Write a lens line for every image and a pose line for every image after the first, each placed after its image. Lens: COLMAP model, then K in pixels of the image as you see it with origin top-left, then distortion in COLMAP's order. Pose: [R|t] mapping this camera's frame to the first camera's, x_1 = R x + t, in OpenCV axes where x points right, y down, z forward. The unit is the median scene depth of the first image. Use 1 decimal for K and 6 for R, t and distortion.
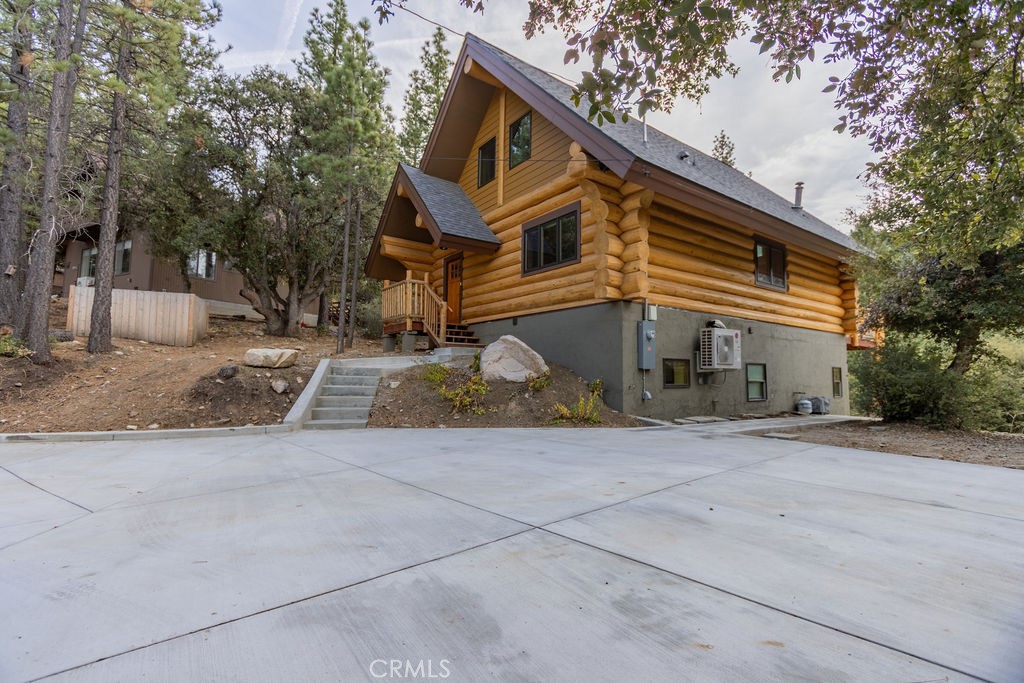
lens RADIAL K [[460.7, 0, 512.0], [0, 460.7, 341.5], [0, 0, 1]] dist [0.000992, -0.003672]
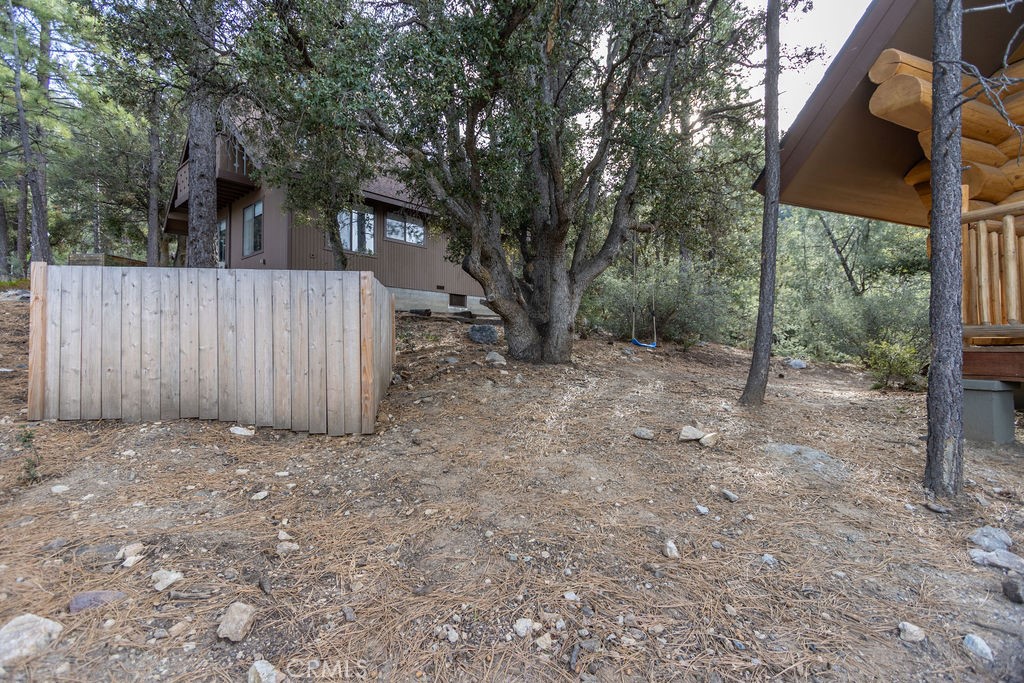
lens RADIAL K [[458.5, 0, 512.0], [0, 458.5, 341.5], [0, 0, 1]] dist [-0.000003, -0.003509]
pose [[0.968689, -0.019120, -0.247541, -0.723370], [0.033669, 0.997936, 0.054675, -0.095799], [0.245985, -0.061297, 0.967334, 0.996608]]
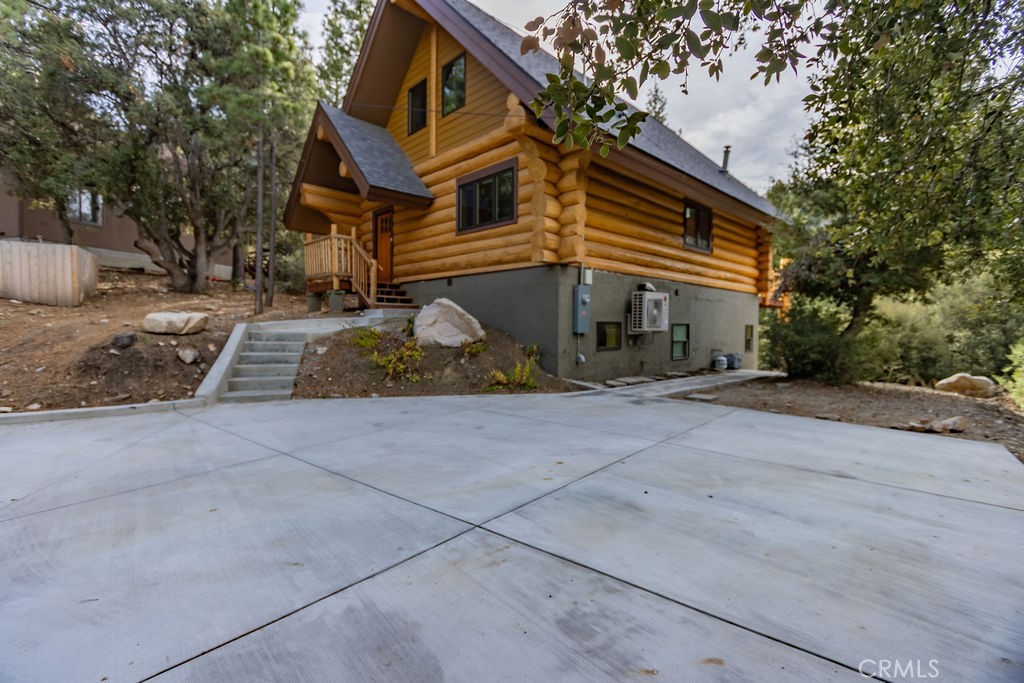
lens RADIAL K [[458.5, 0, 512.0], [0, 458.5, 341.5], [0, 0, 1]] dist [-0.000003, -0.003509]
pose [[0.989874, -0.008869, 0.141670, -0.001878], [-0.006125, 0.994448, 0.105051, -0.026383], [-0.141815, -0.104855, 0.984324, 0.024528]]
